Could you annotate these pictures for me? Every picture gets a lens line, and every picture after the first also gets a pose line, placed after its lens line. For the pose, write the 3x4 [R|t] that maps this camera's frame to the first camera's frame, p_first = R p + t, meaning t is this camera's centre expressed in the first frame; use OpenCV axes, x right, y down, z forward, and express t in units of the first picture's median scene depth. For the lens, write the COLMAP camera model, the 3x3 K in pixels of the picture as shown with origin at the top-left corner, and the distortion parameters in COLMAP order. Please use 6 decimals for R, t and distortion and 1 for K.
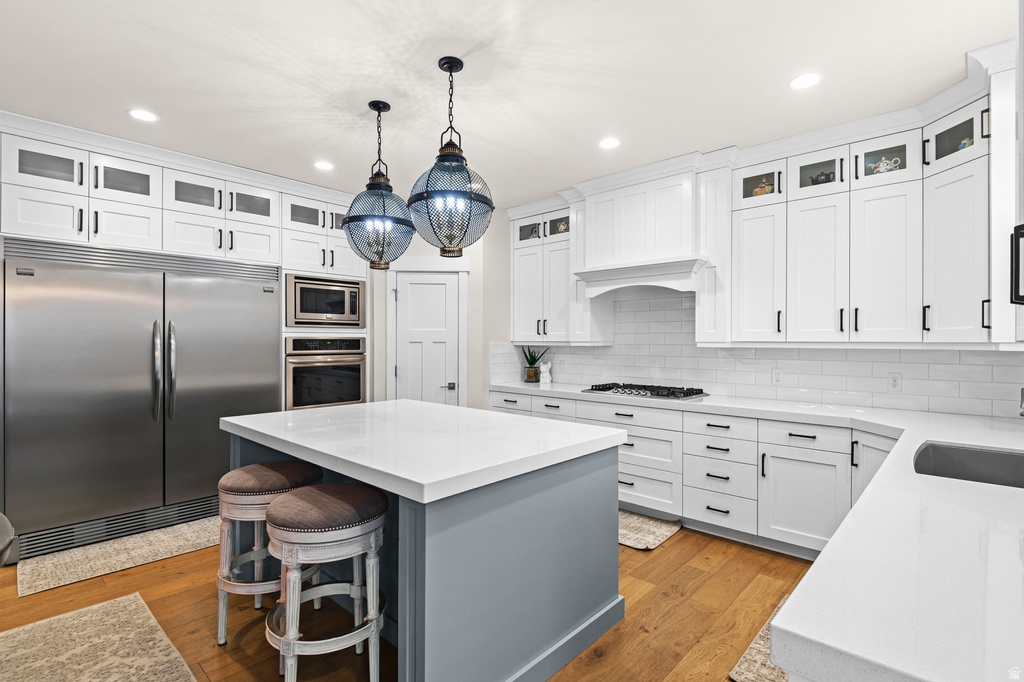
lens RADIAL K [[495.4, 0, 511.6], [0, 495.4, 340.5], [0, 0, 1]] dist [-0.002536, -0.003418]
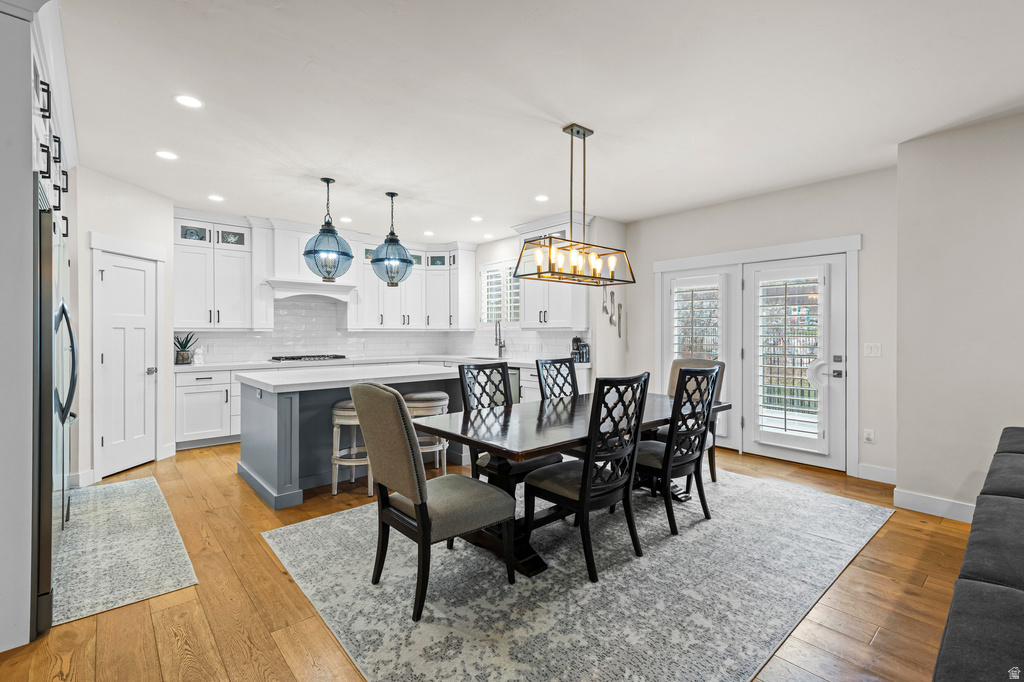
lens RADIAL K [[465.2, 0, 511.0], [0, 465.2, 333.1], [0, 0, 1]] dist [0.024571, -0.008148]
pose [[0.101861, -0.004309, 0.994789, -1.153963], [-0.002559, 0.999986, 0.004593, 0.008557], [-0.994795, -0.003013, 0.101849, 0.171217]]
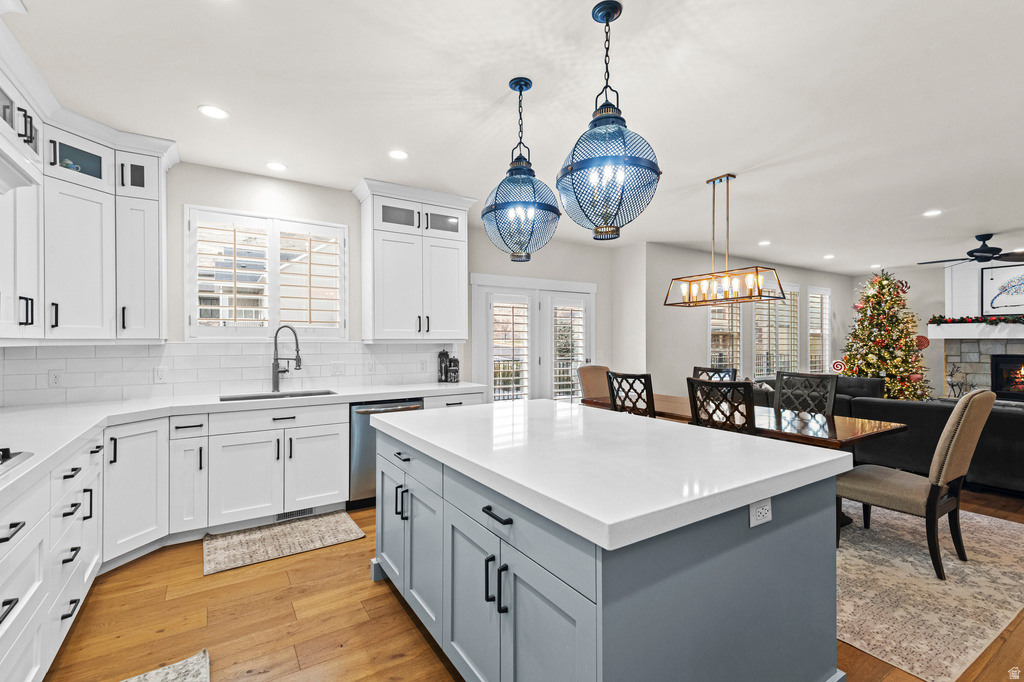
lens RADIAL K [[465.2, 0, 514.5], [0, 465.2, 335.3], [0, 0, 1]] dist [0.024571, -0.008148]
pose [[-0.971122, 0.000079, 0.238584, -0.196588], [-0.003661, 0.999877, -0.015234, 0.004874], [-0.238556, -0.015667, -0.971002, 1.146606]]
